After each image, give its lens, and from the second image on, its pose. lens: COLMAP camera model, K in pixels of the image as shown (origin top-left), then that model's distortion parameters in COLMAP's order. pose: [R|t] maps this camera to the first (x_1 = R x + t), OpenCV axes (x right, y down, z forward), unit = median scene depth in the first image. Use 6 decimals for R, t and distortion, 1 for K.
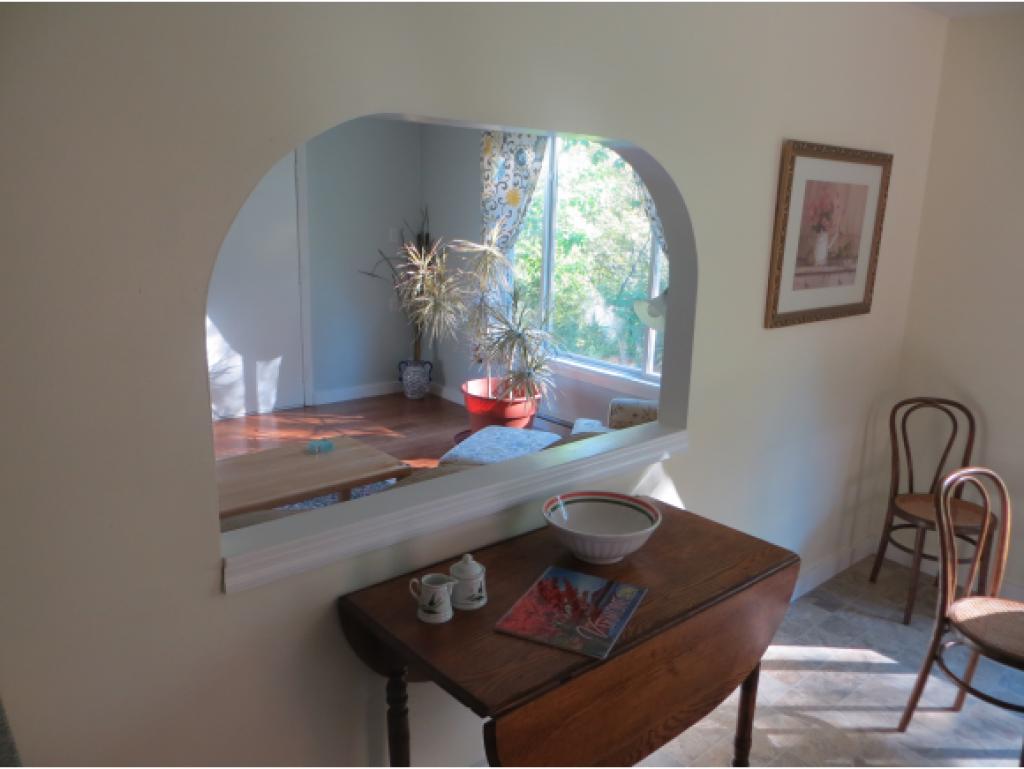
lens RADIAL K [[771.4, 0, 512.0], [0, 771.4, 384.5], [0, 0, 1]] dist [-0.005093, -0.002006]
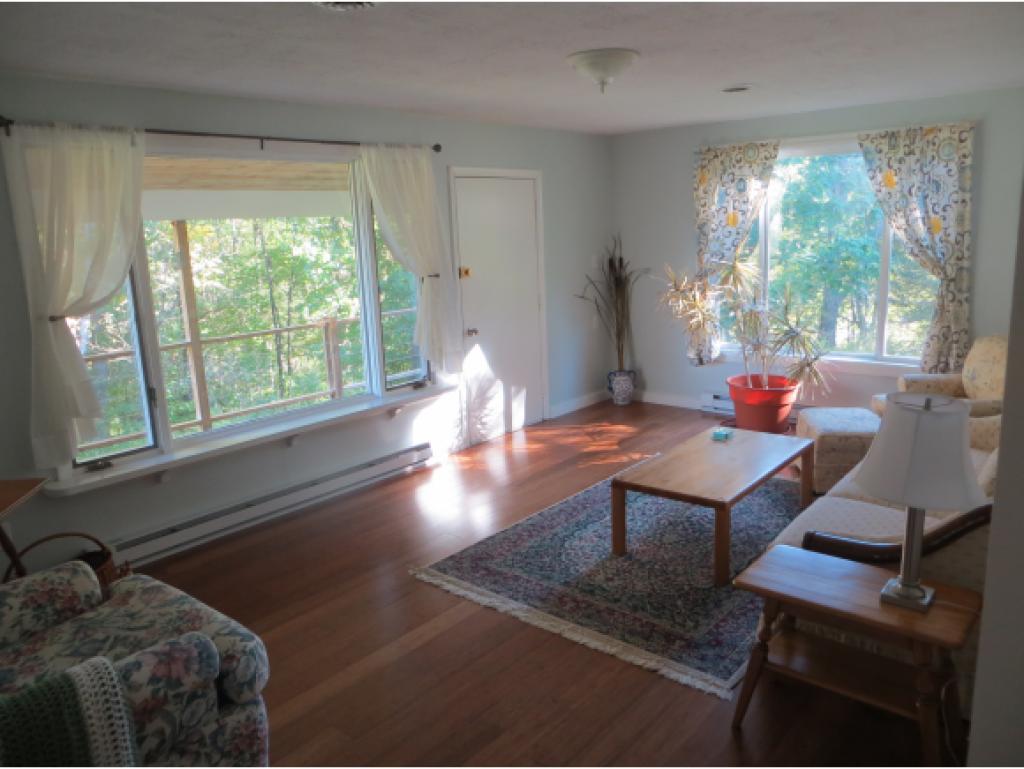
lens RADIAL K [[771.4, 0, 512.0], [0, 771.4, 384.5], [0, 0, 1]] dist [-0.005093, -0.002006]
pose [[0.984983, -0.098726, 0.141637, -0.516951], [0.102558, 0.994526, -0.019997, -0.005938], [-0.138888, 0.034223, 0.989717, -0.098517]]
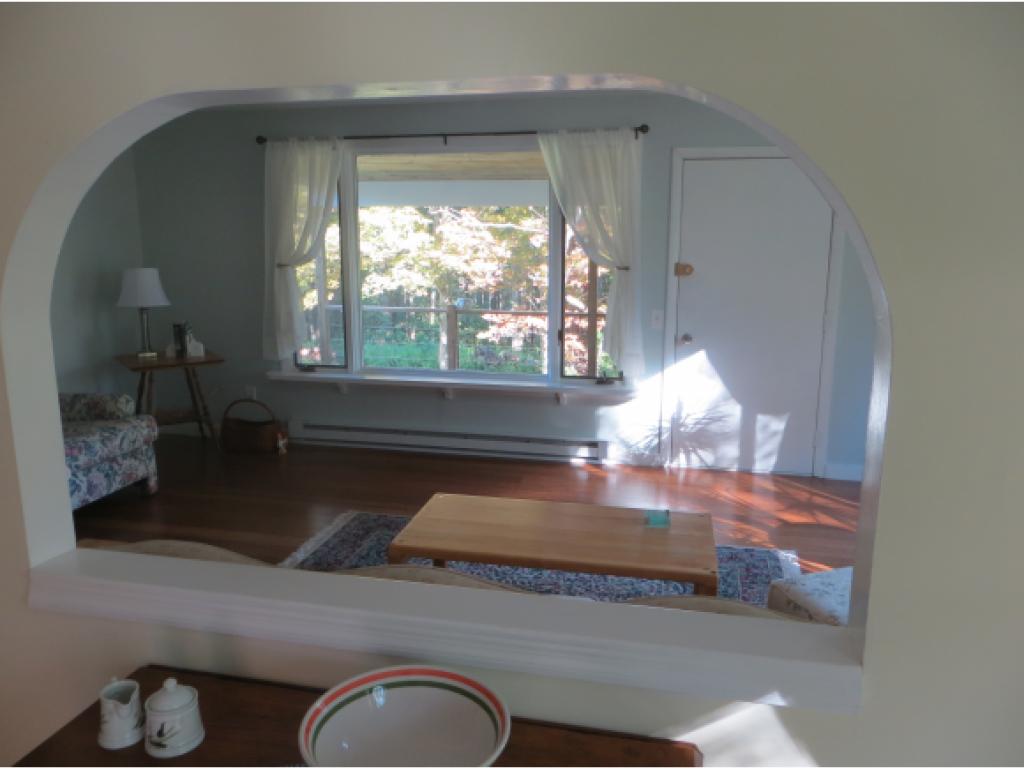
lens RADIAL K [[771.4, 0, 512.0], [0, 771.4, 384.5], [0, 0, 1]] dist [-0.005093, -0.002006]
pose [[0.585617, 0.126360, -0.800678, 0.218108], [-0.173015, 0.984497, 0.028827, -0.042539], [0.791908, 0.121648, 0.598401, 0.257555]]
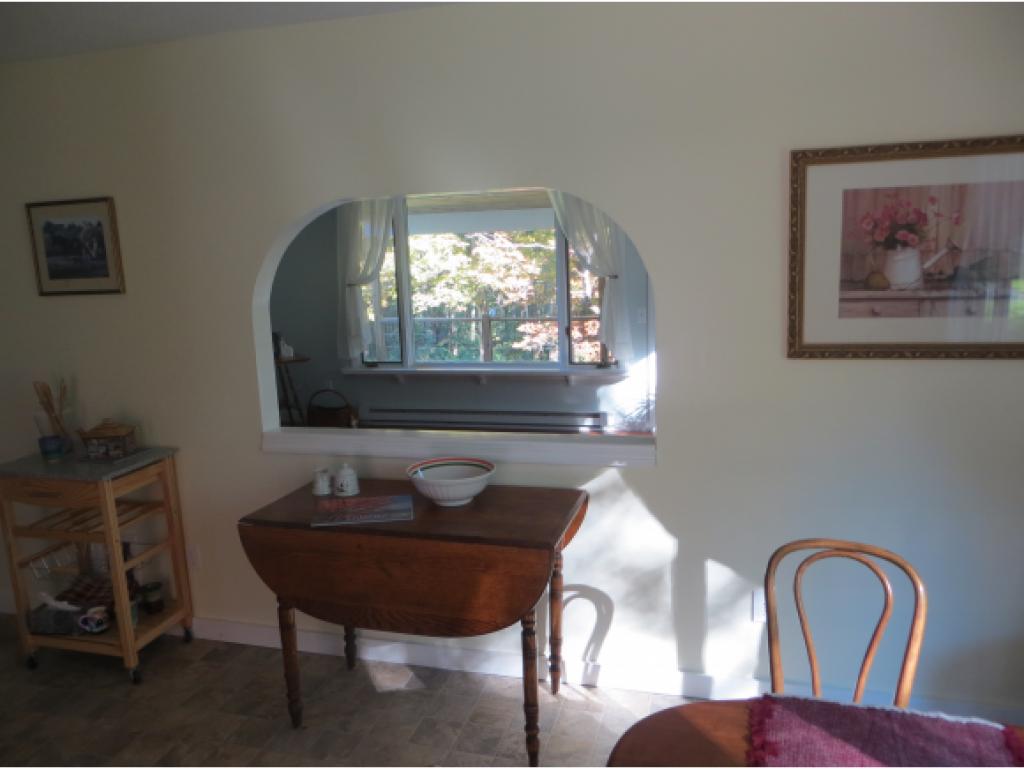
lens RADIAL K [[771.4, 0, 512.0], [0, 771.4, 384.5], [0, 0, 1]] dist [-0.005093, -0.002006]
pose [[0.542728, 0.090666, -0.835000, 0.473327], [-0.142527, 0.989680, 0.014823, -0.005462], [0.827727, 0.110965, 0.550050, 0.126835]]
